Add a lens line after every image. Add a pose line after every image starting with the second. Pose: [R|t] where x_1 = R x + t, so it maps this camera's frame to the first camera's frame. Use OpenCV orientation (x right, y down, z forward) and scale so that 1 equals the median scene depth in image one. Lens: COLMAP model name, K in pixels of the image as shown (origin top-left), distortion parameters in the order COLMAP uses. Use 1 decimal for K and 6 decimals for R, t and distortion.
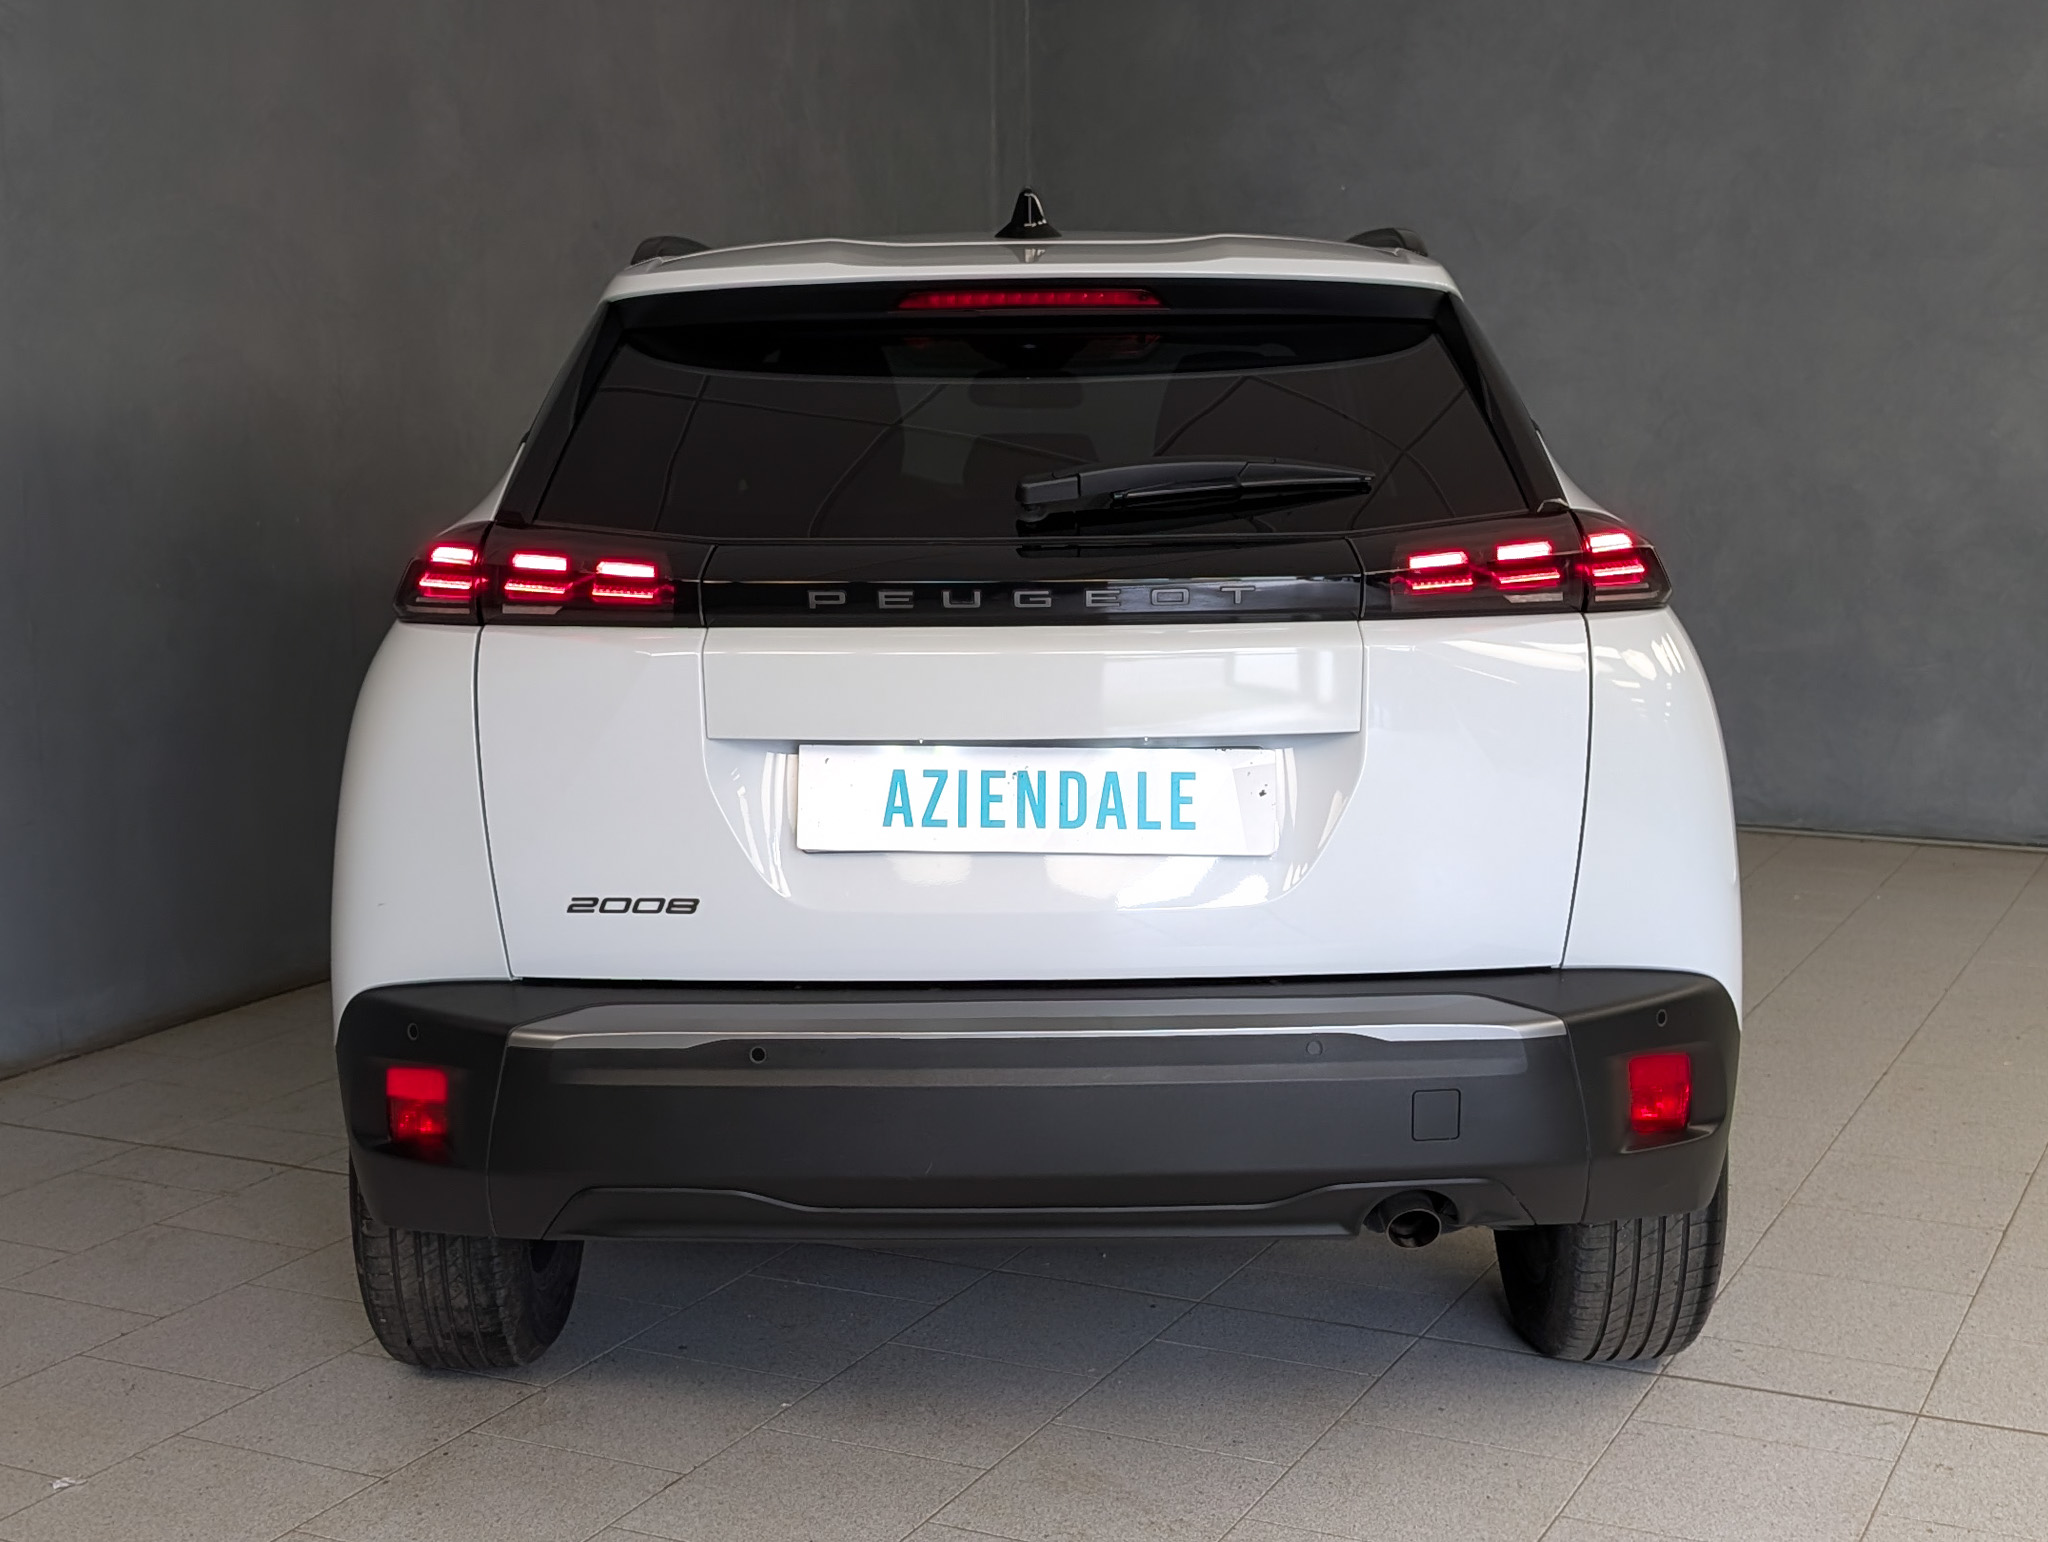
lens RADIAL K [[1624.9, 0, 1022.9], [0, 1624.9, 742.1], [0, 0, 1]] dist [0.057420, -0.107804]
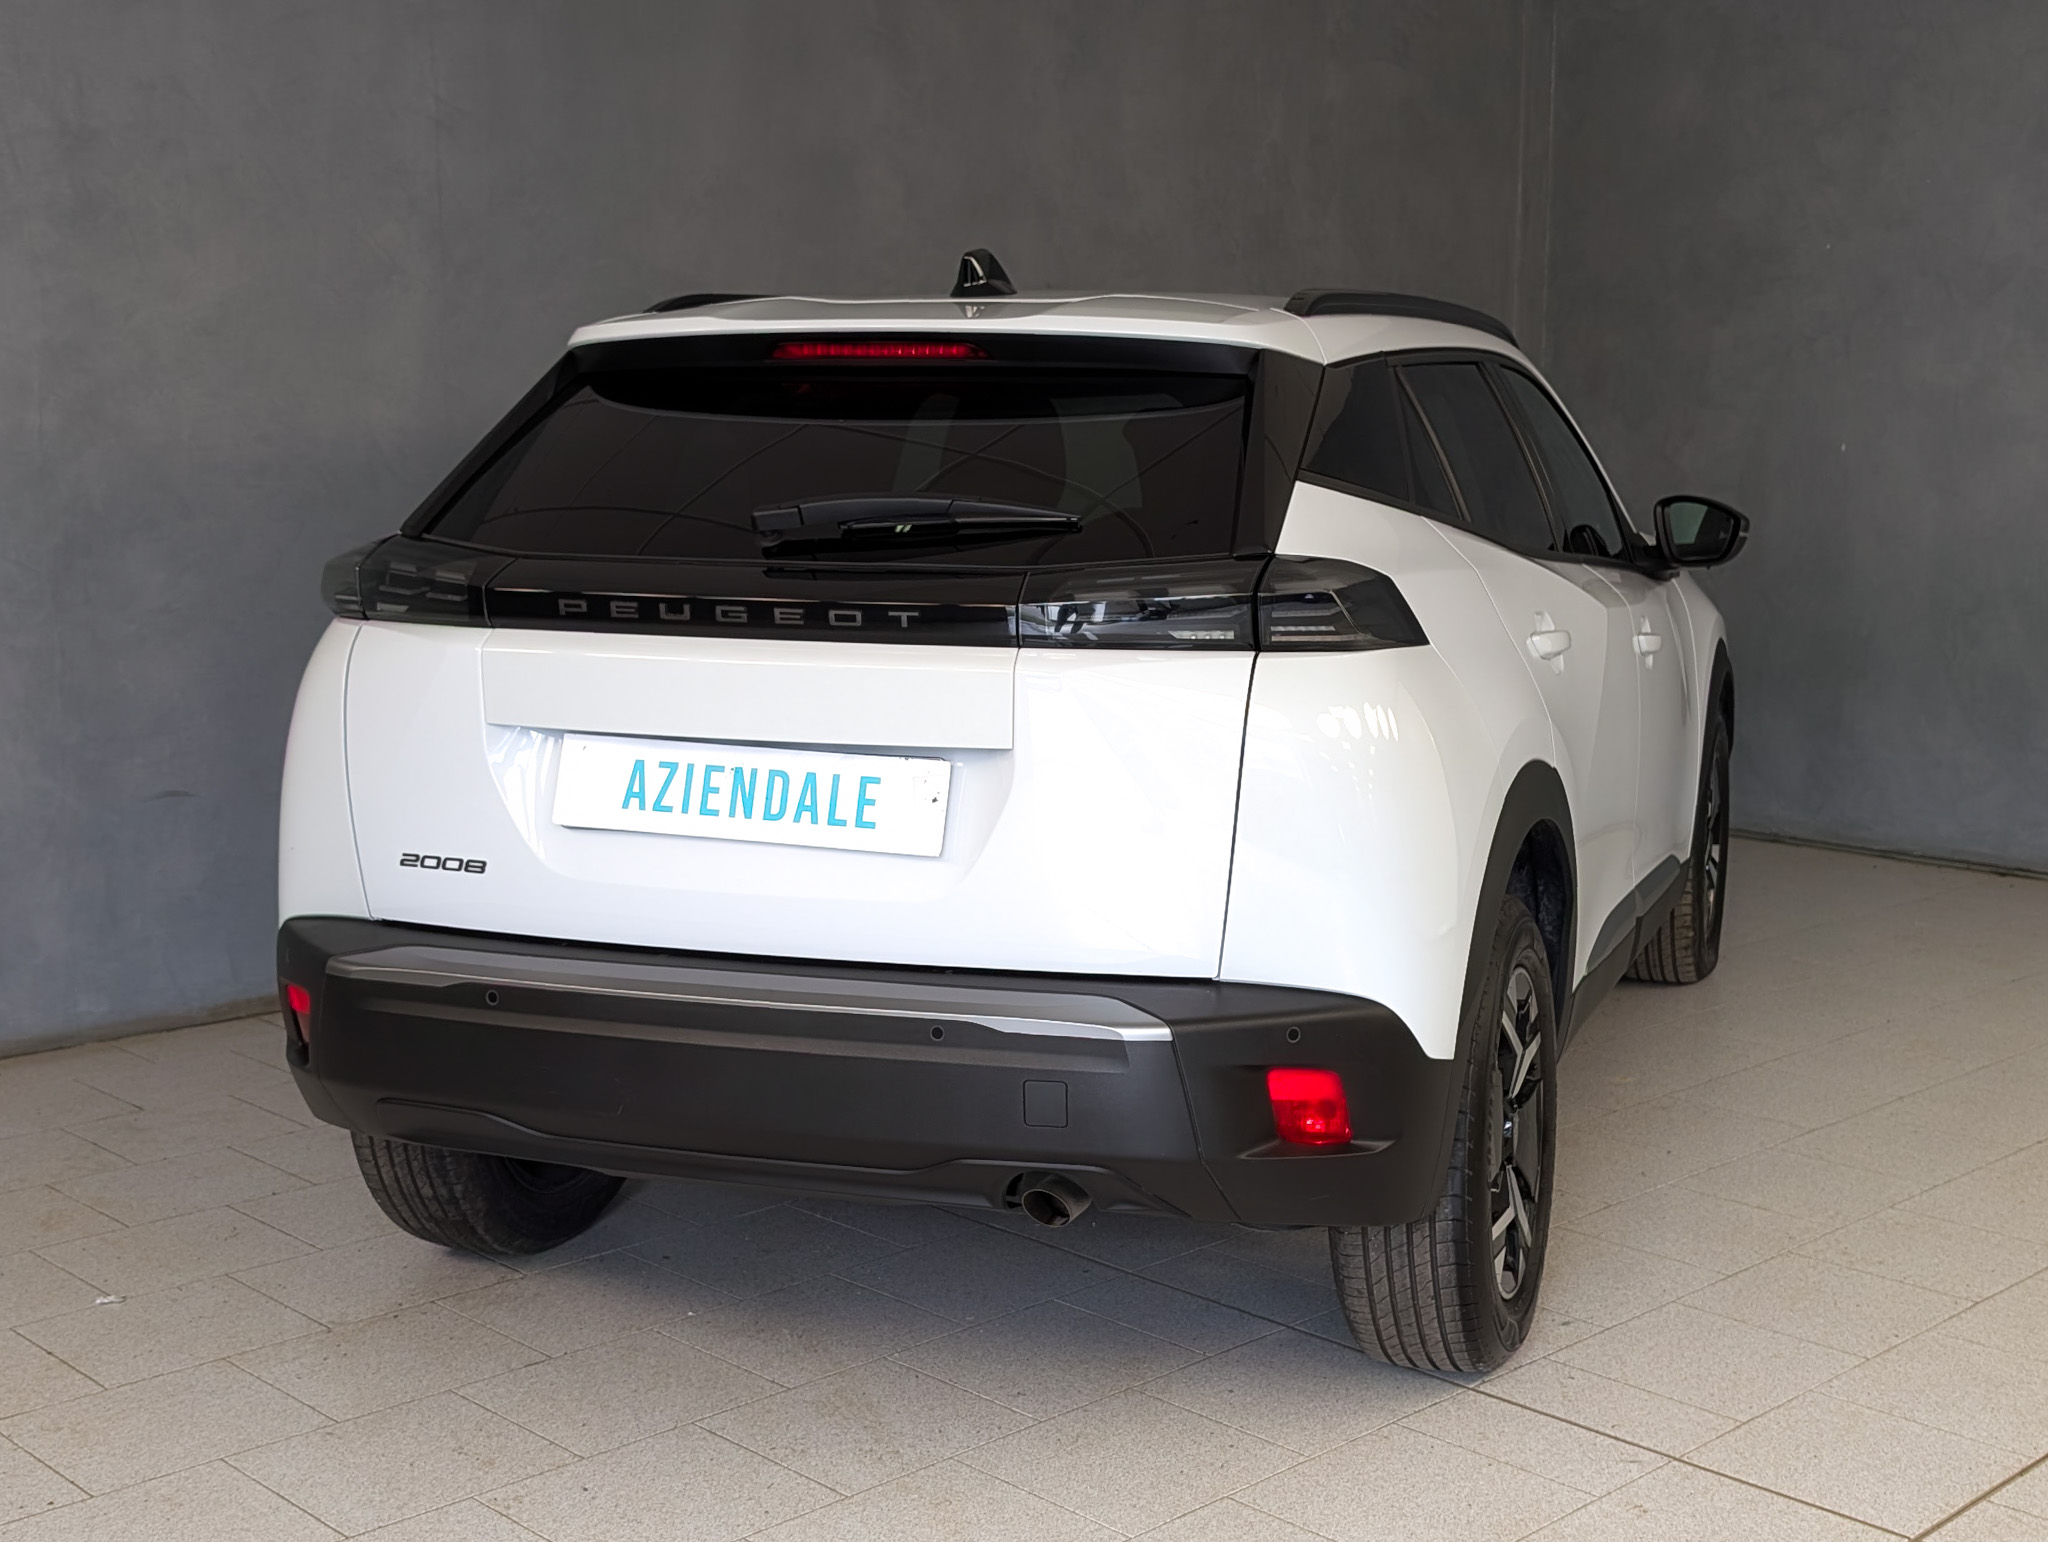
lens RADIAL K [[1477.3, 0, 1037.7], [0, 1477.3, 758.8], [0, 0, 1]] dist [0.036257, -0.051079]
pose [[0.983727, 0.059032, -0.169695, 0.373984], [-0.058736, 0.998251, 0.006773, -0.007191], [0.169798, 0.003304, 0.985473, 0.024468]]
